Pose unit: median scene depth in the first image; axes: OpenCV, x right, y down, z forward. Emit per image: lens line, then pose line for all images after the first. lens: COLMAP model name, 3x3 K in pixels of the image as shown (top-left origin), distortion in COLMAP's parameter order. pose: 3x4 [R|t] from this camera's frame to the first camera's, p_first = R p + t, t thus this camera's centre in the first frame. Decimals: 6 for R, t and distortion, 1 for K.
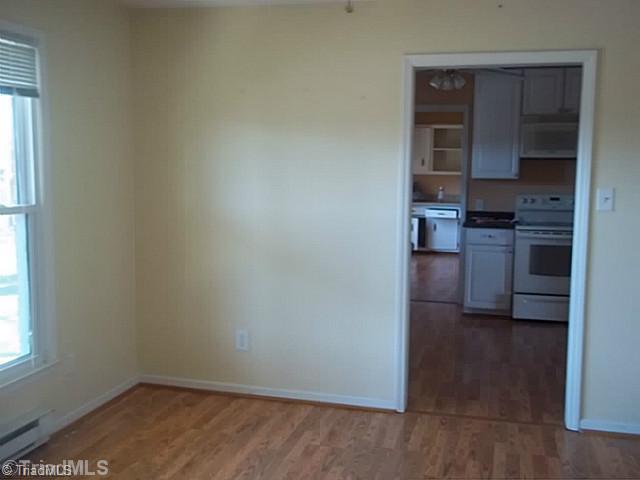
lens RADIAL K [[671.4, 0, 321.3], [0, 671.4, 240.5], [0, 0, 1]] dist [0.017237, 0.000000]
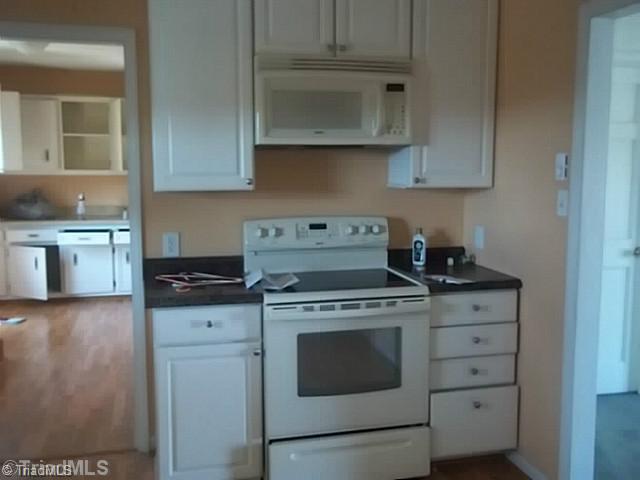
lens RADIAL K [[671.4, 0, 322.3], [0, 671.4, 238.1], [0, 0, 1]] dist [0.017237, 0.000000]
pose [[0.865794, -0.066333, 0.495985, 0.095825], [0.062902, 0.997740, 0.023635, -0.064703], [-0.496432, 0.010735, 0.868009, 0.554703]]
